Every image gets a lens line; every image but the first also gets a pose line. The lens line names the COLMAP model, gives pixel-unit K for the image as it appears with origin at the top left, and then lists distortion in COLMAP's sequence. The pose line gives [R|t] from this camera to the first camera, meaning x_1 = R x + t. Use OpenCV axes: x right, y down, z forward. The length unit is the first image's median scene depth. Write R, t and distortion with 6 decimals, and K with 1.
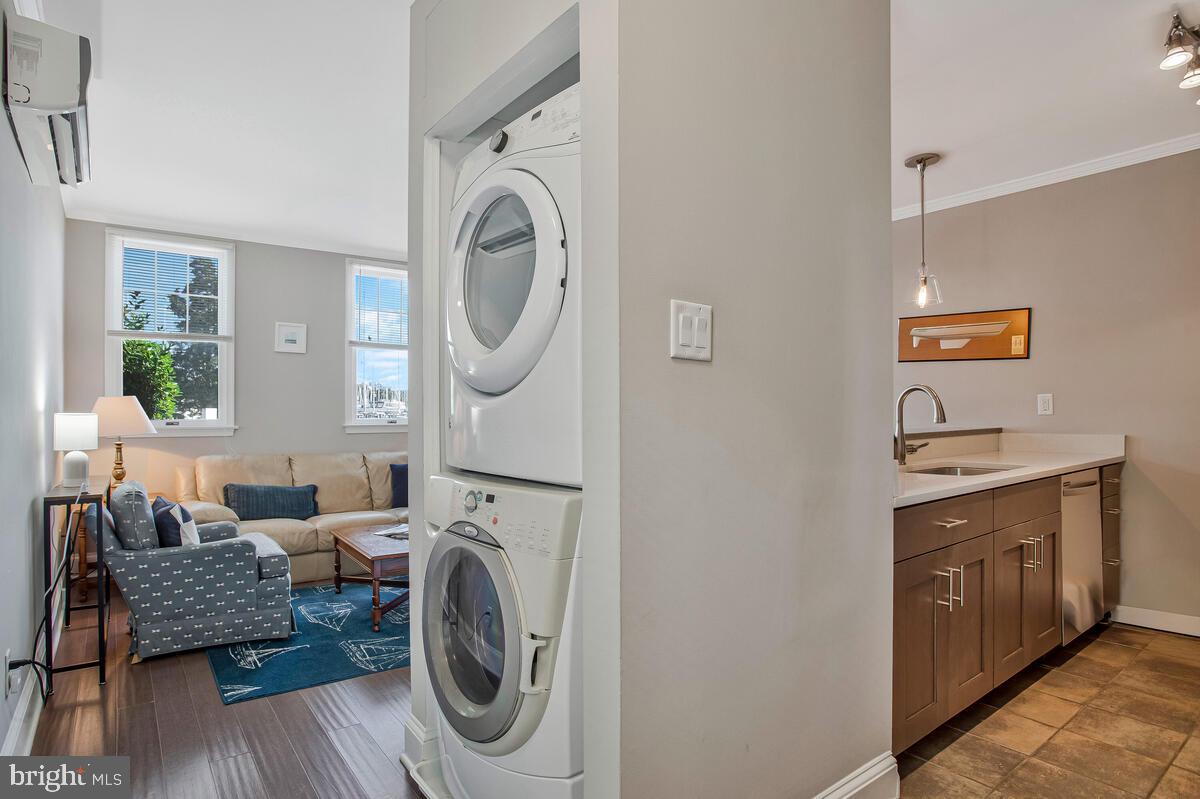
lens RADIAL K [[630.9, 0, 585.5], [0, 630.9, 415.3], [0, 0, 1]] dist [-0.061541, 0.034018]
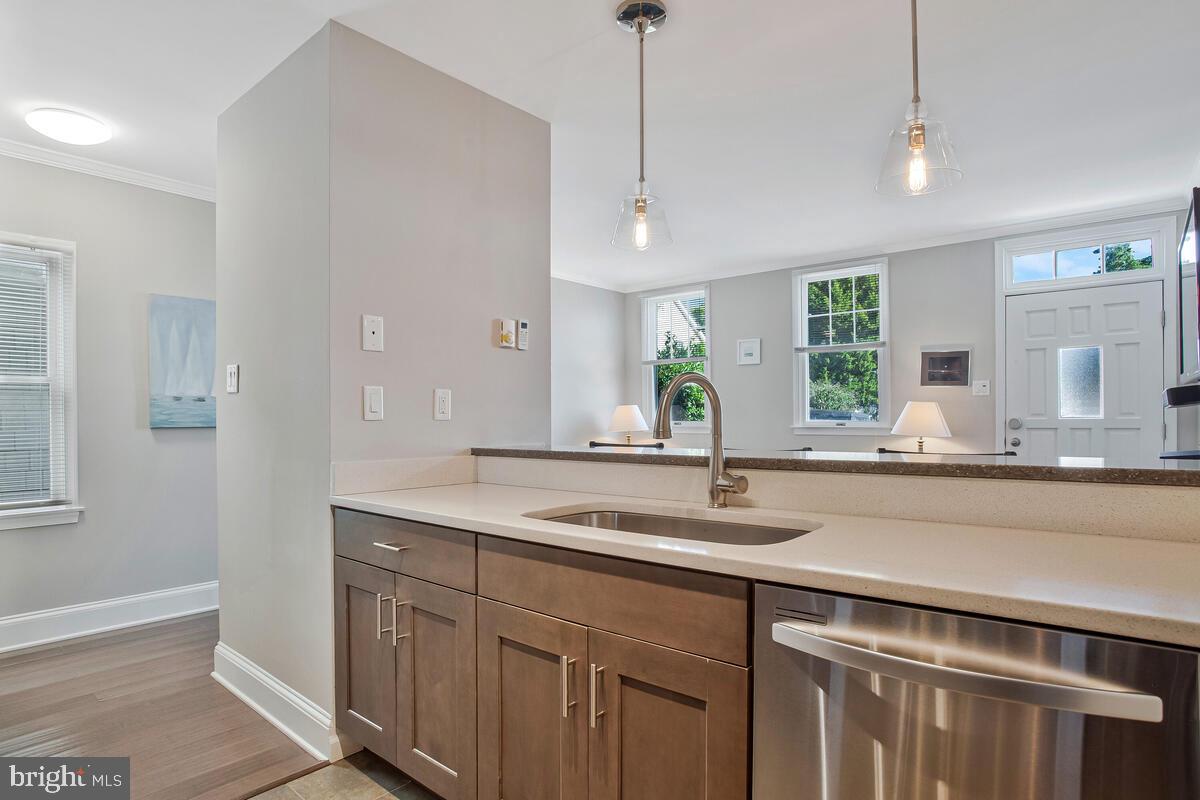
lens RADIAL K [[630.9, 0, 585.5], [0, 630.9, 415.8], [0, 0, 1]] dist [-0.061541, 0.034018]
pose [[0.236734, 0.000731, -0.971574, 0.574858], [-0.000113, 1.000000, 0.000725, -0.004085], [0.971574, -0.000062, 0.236734, 0.397474]]
